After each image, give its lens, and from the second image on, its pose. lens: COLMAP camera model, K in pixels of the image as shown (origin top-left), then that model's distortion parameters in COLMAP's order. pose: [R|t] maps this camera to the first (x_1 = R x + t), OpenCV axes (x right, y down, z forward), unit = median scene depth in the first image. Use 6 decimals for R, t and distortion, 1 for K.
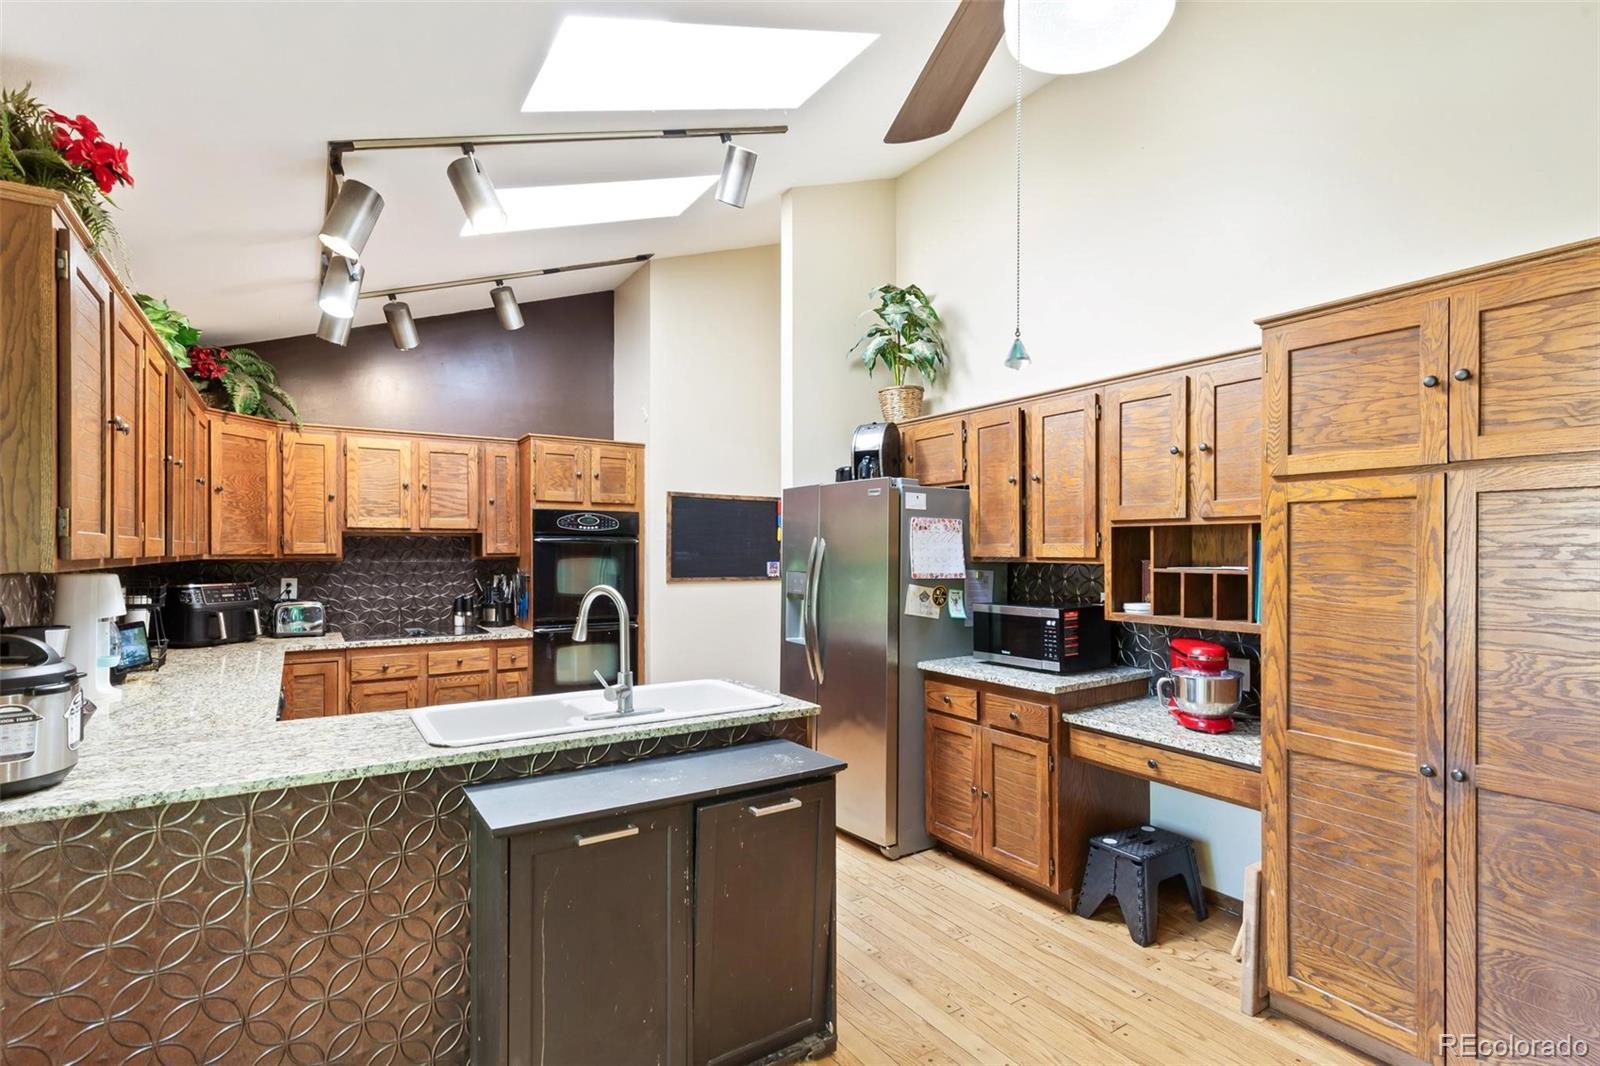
lens RADIAL K [[755.9, 0, 796.8], [0, 755.9, 557.1], [0, 0, 1]] dist [0.001646, 0.000121]
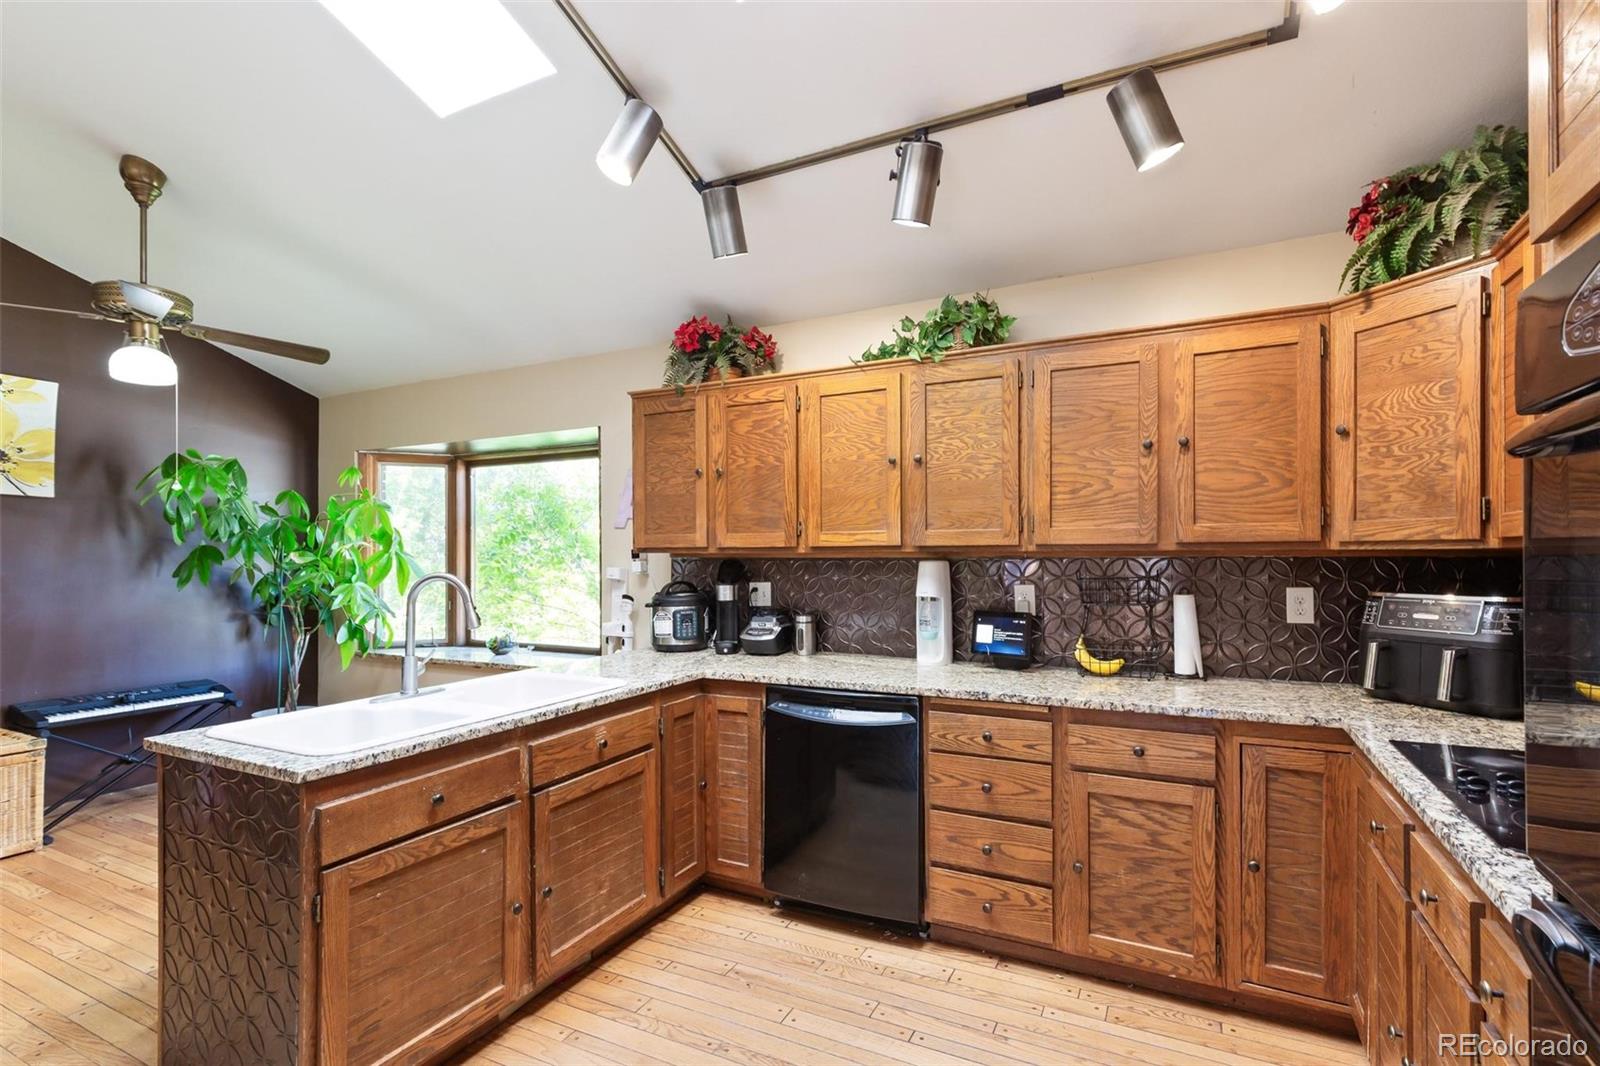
lens RADIAL K [[753.6, 0, 804.9], [0, 753.6, 551.3], [0, 0, 1]] dist [0.003489, 0.000205]
pose [[-0.865528, -0.005829, -0.500826, -0.089453], [-0.004293, 0.999982, -0.004219, 0.007092], [0.500842, -0.001502, -0.865538, 1.115026]]
